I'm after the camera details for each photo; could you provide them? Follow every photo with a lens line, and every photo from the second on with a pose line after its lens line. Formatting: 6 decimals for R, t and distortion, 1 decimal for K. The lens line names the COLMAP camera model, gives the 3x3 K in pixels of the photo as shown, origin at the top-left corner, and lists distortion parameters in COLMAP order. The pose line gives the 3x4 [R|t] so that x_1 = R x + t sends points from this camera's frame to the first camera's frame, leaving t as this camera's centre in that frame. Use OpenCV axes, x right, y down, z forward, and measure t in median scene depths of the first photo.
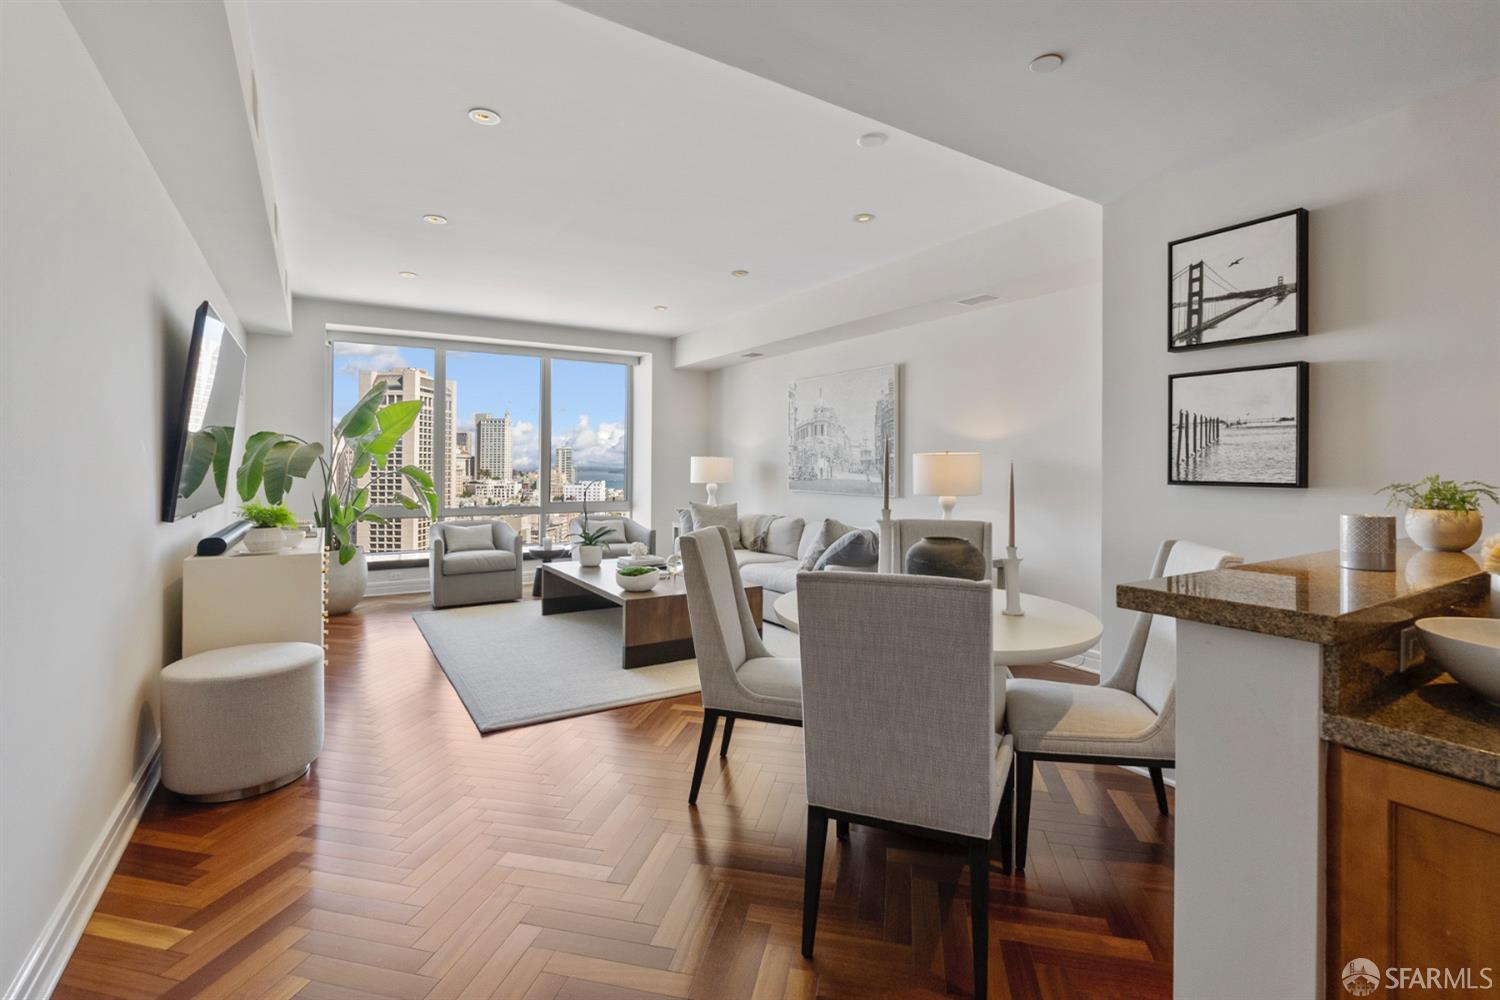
lens RADIAL K [[668.8, 0, 773.0], [0, 668.8, 464.3], [0, 0, 1]] dist [-0.004589, 0.000637]
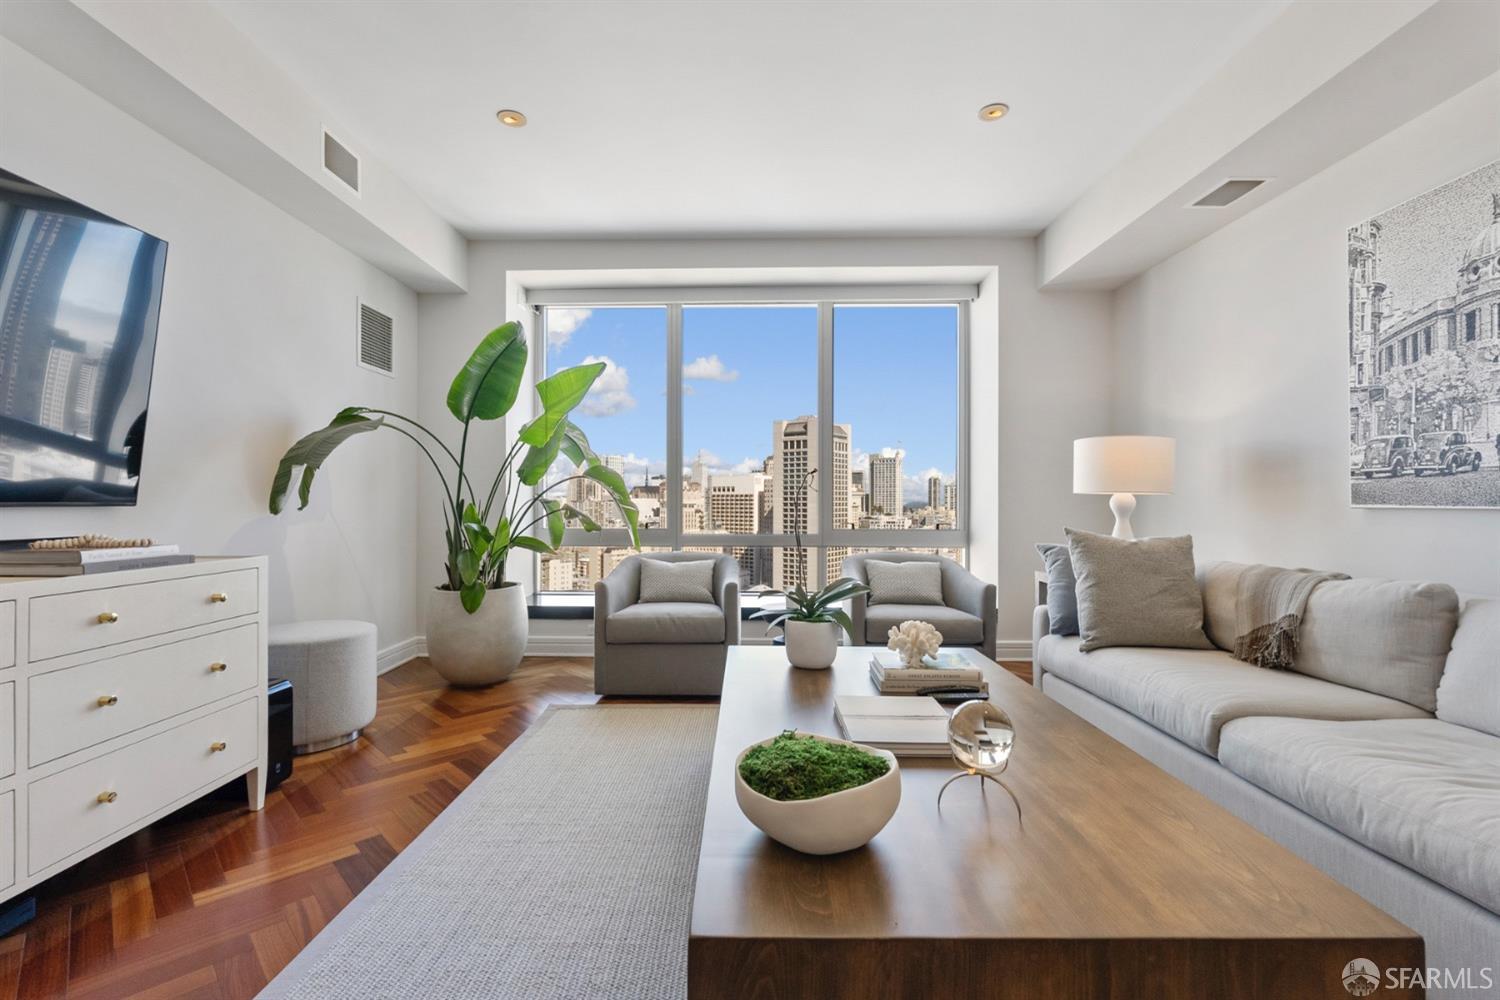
lens RADIAL K [[668.8, 0, 741.3], [0, 668.8, 497.0], [0, 0, 1]] dist [-0.004589, 0.000637]
pose [[0.822344, -0.007293, -0.568943, -0.048041], [0.004448, 0.999970, -0.006390, 0.035406], [0.568973, 0.002724, 0.822352, 0.495490]]
